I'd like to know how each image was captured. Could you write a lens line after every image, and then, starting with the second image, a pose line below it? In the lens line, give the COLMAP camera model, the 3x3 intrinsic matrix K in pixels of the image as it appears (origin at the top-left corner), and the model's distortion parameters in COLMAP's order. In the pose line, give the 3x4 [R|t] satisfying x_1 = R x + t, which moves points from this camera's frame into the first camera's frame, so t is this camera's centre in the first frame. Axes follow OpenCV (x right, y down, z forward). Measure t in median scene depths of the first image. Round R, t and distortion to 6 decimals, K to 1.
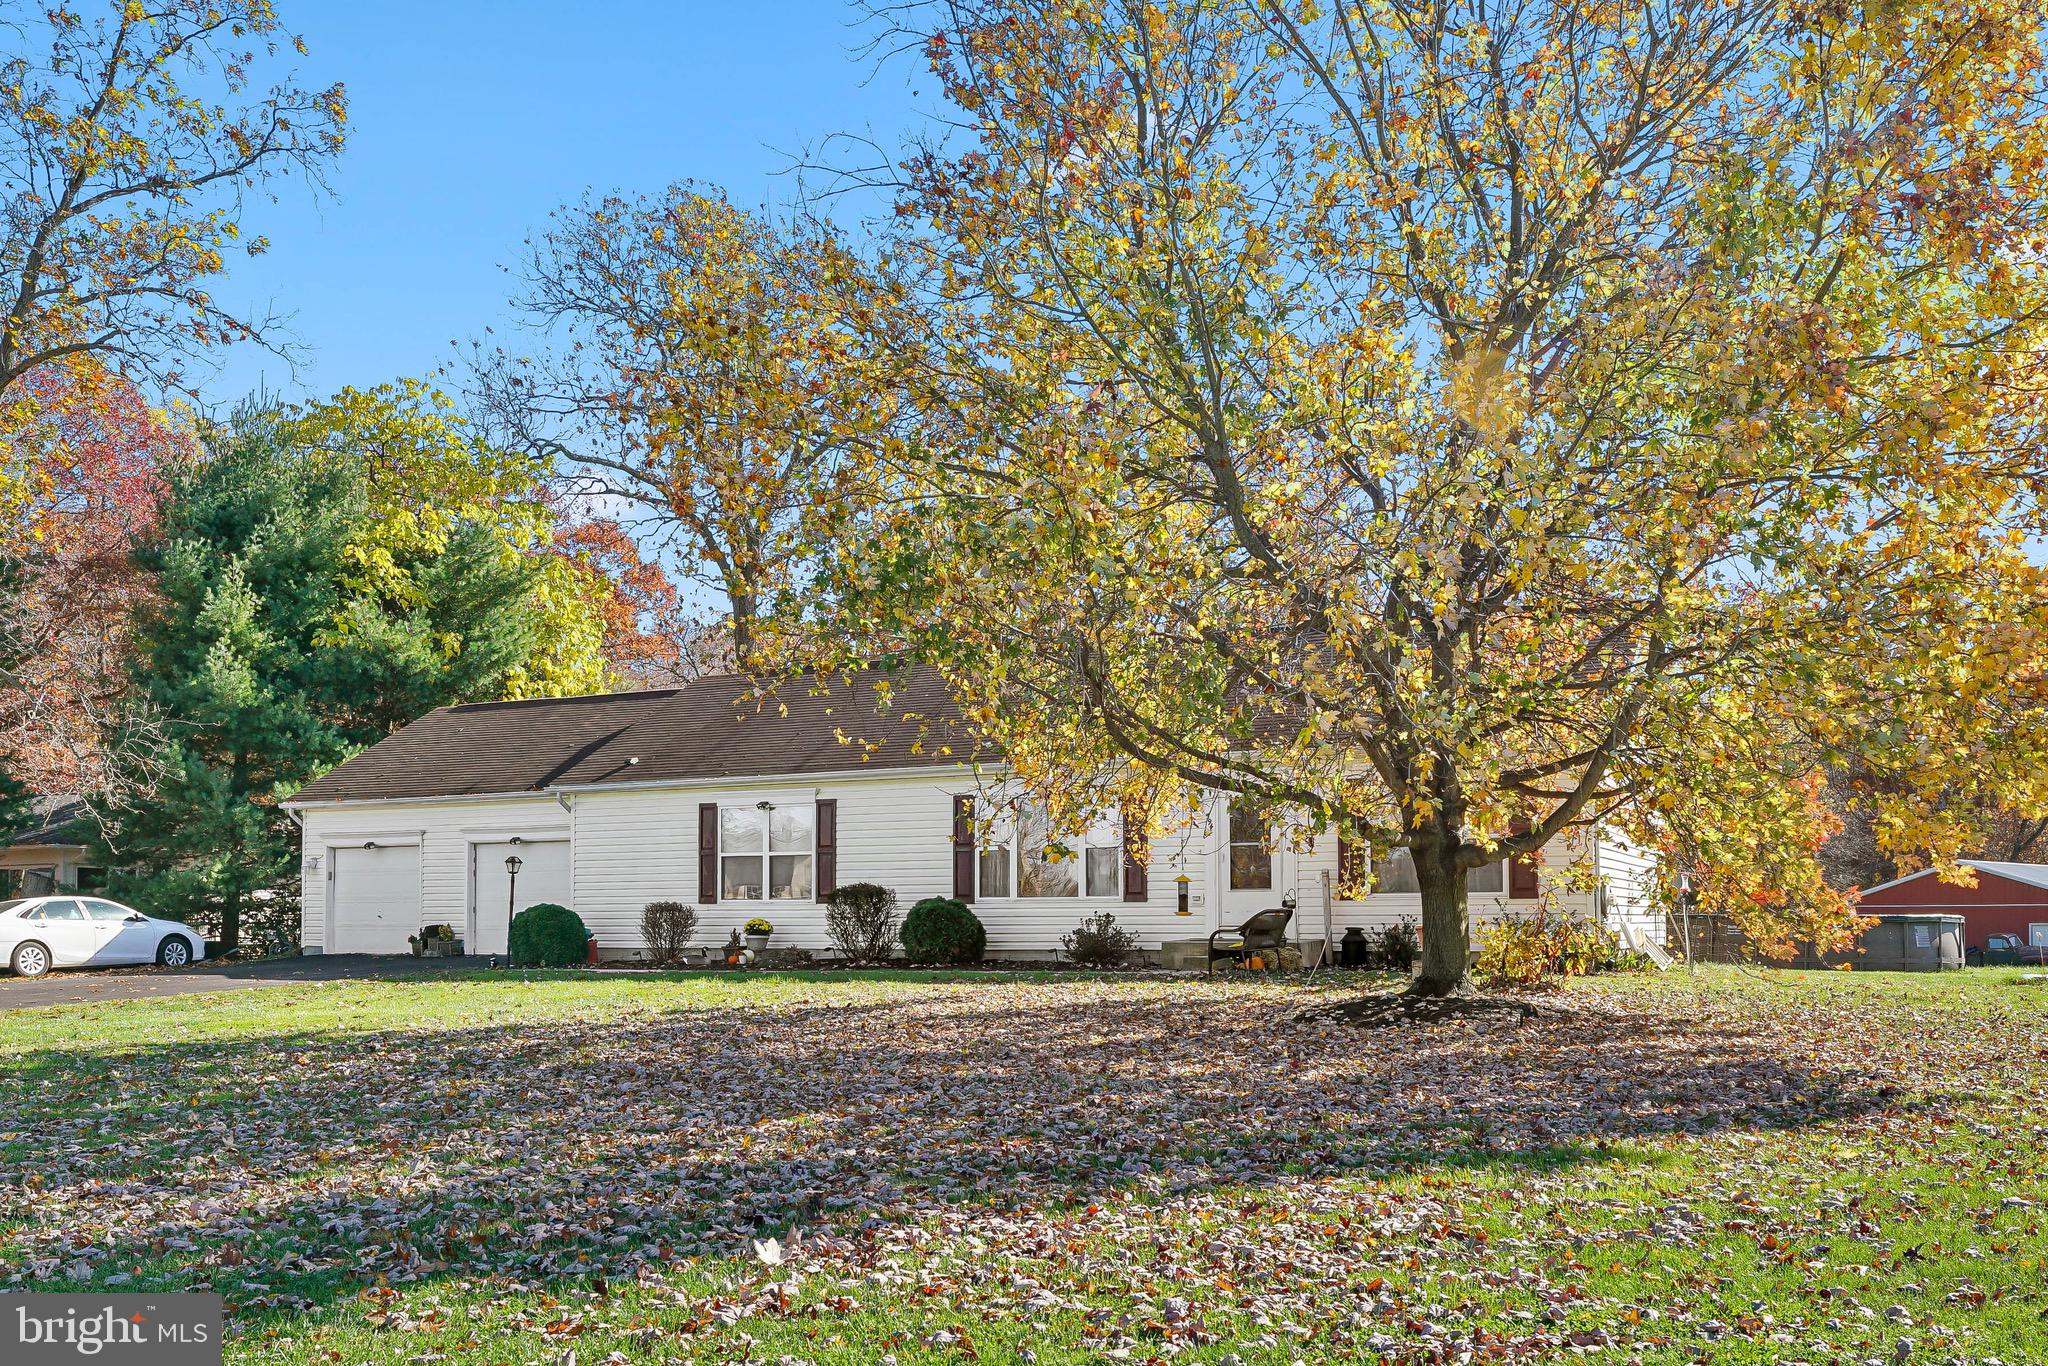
lens RADIAL K [[987.3, 0, 1024.0], [0, 987.3, 683.0], [0, 0, 1]] dist [-0.016524, -0.000051]
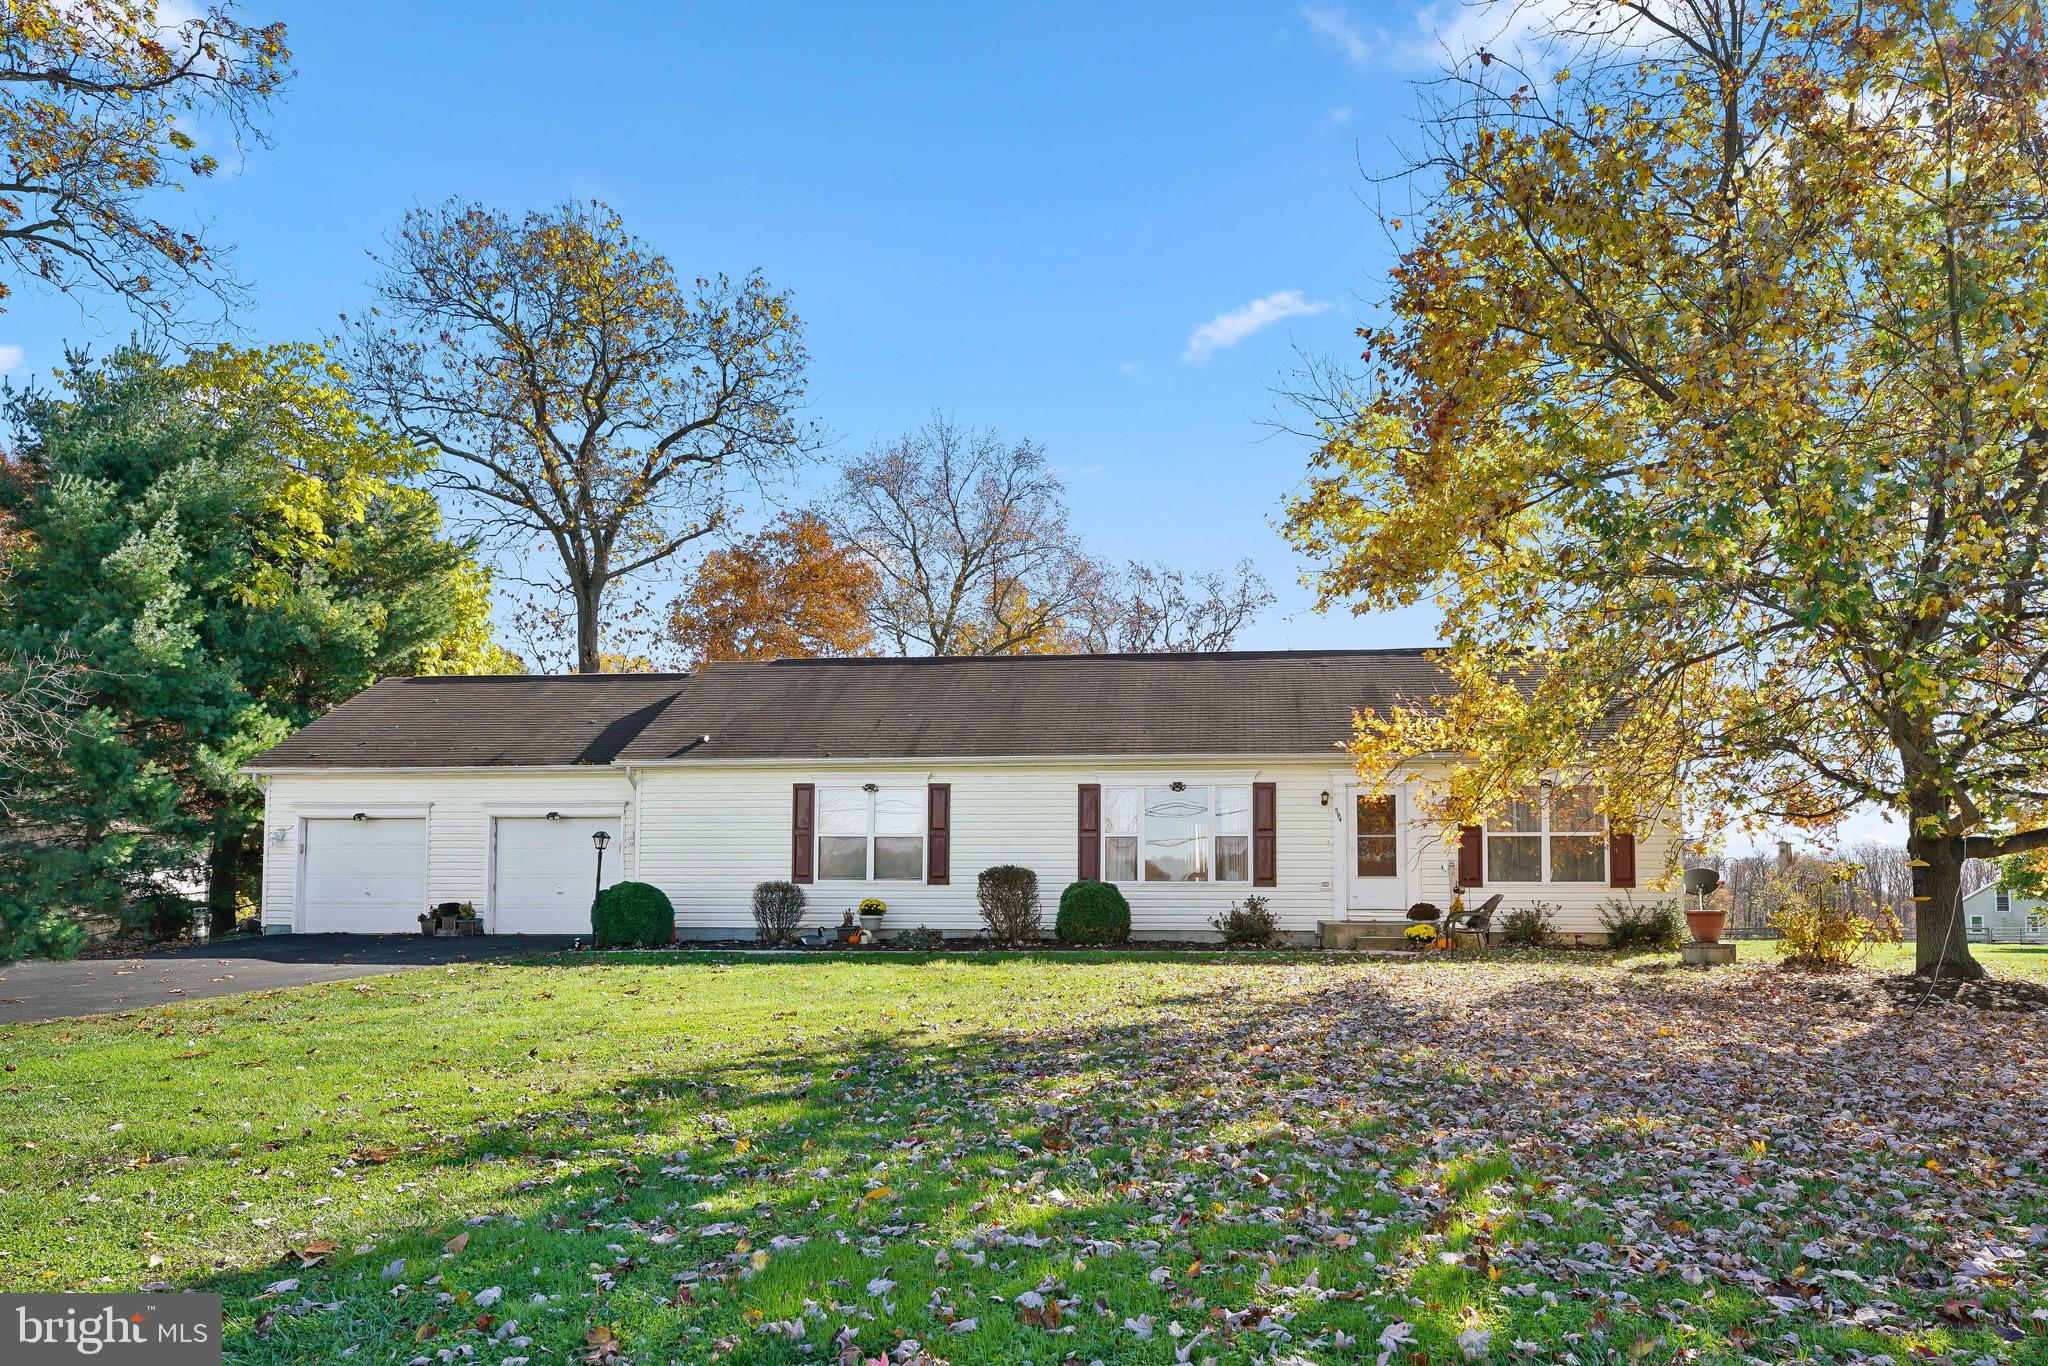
lens RADIAL K [[841.5, 0, 1025.5], [0, 841.5, 688.5], [0, 0, 1]] dist [0.001574, 0.000085]
pose [[0.979336, 0.058423, 0.193620, -0.271389], [-0.056614, 0.998285, -0.014872, 0.025170], [-0.194157, 0.003603, 0.980964, 0.111499]]
